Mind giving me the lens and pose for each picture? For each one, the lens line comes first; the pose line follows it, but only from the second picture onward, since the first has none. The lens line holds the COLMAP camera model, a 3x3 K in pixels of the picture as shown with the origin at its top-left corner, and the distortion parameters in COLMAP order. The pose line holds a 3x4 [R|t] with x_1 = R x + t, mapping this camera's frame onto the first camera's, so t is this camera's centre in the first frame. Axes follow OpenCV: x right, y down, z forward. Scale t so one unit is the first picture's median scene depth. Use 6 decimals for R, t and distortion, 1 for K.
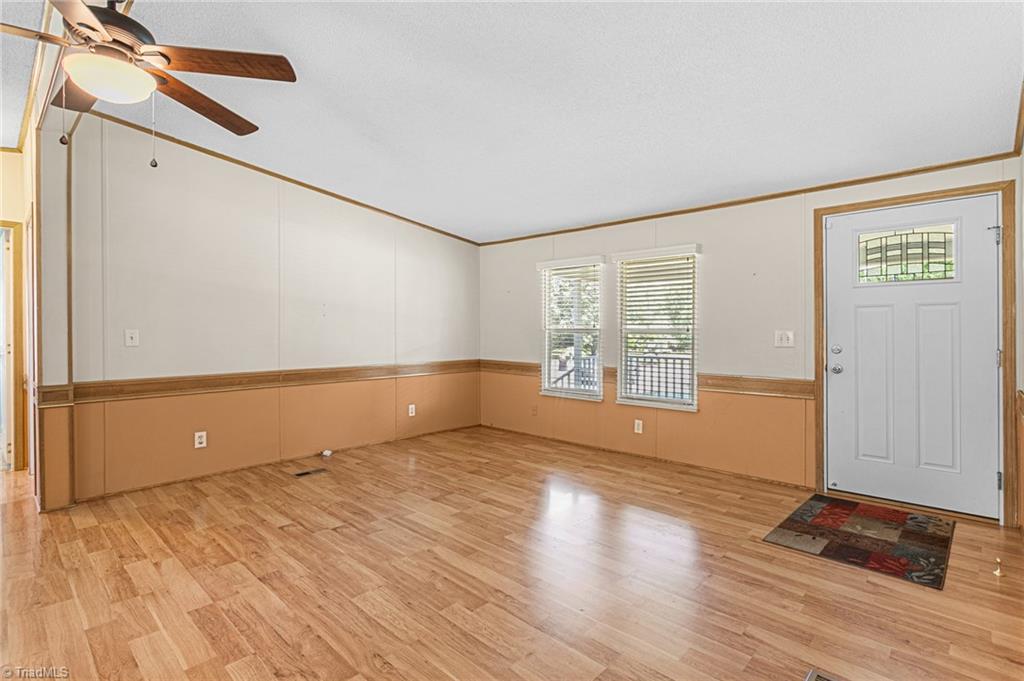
lens RADIAL K [[495.8, 0, 514.4], [0, 495.8, 331.7], [0, 0, 1]] dist [0.002111, 0.000733]
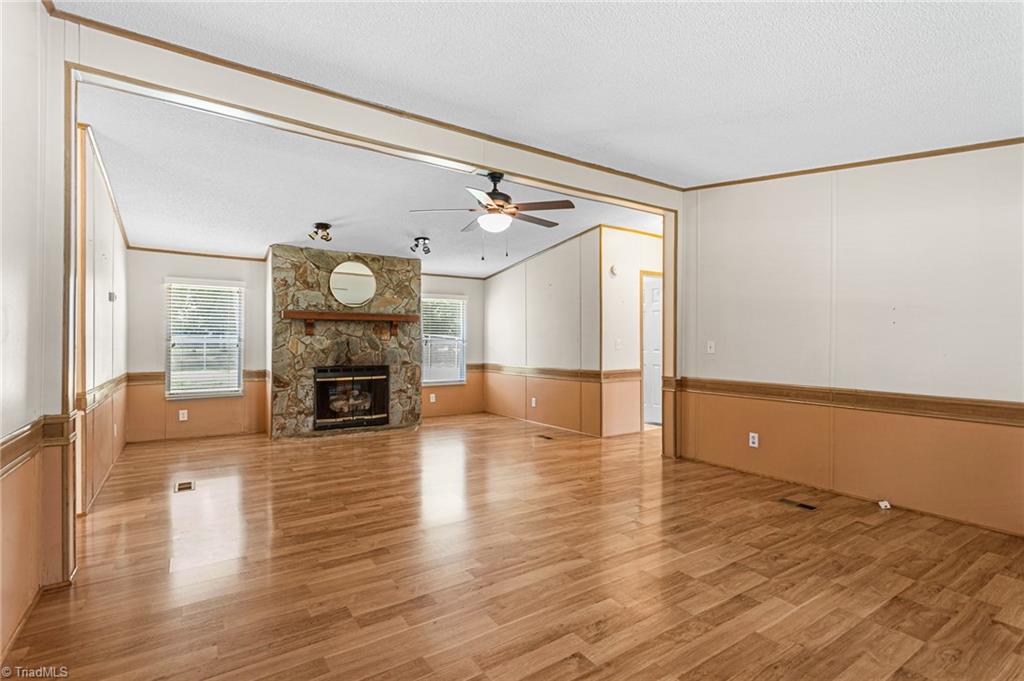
lens RADIAL K [[489.5, 0, 518.7], [0, 489.5, 339.4], [0, 0, 1]] dist [0.003291, 0.000678]
pose [[-0.213260, -0.000827, -0.976995, 0.623508], [-0.006969, 0.999975, 0.000675, -0.006091], [0.976971, 0.006953, -0.213260, 0.802393]]
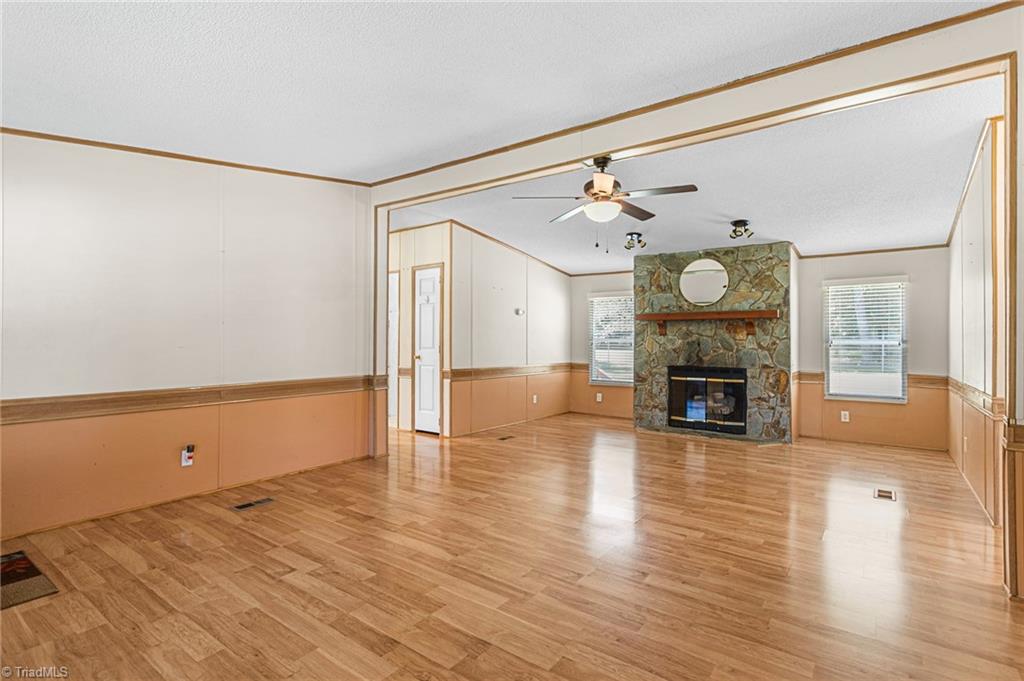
lens RADIAL K [[503.9, 0, 521.8], [0, 503.9, 329.1], [0, 0, 1]] dist [-0.013223, 0.000357]
pose [[-0.991846, -0.004333, -0.127372, -0.126661], [-0.002321, 0.999870, -0.015937, -0.005949], [0.127424, -0.015511, -0.991727, 1.511508]]
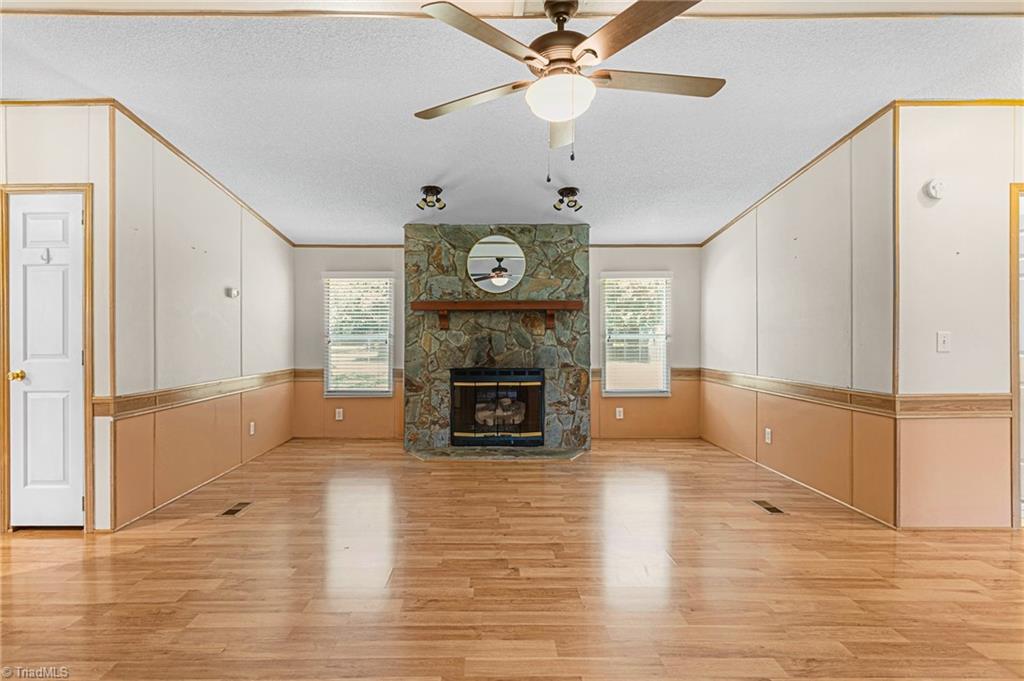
lens RADIAL K [[503.3, 0, 490.6], [0, 503.3, 335.2], [0, 0, 1]] dist [0.000970, 0.001115]
pose [[-0.725708, 0.003882, -0.687991, 0.015708], [0.000903, 0.999989, 0.004690, -0.005025], [0.688002, 0.002783, -0.725704, 0.869520]]
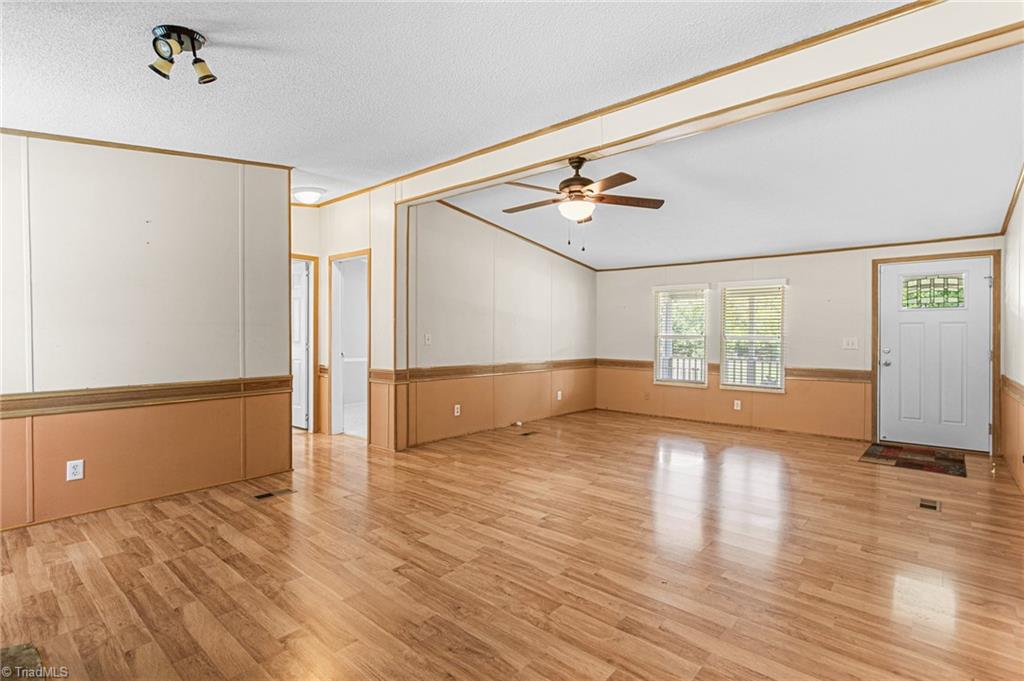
lens RADIAL K [[489.5, 0, 518.7], [0, 489.5, 339.4], [0, 0, 1]] dist [0.003291, 0.000678]
pose [[0.998865, 0.008304, 0.046900, -0.584130], [-0.008464, 0.999959, 0.003221, 0.005605], [-0.046872, -0.003615, 0.998894, -0.489128]]
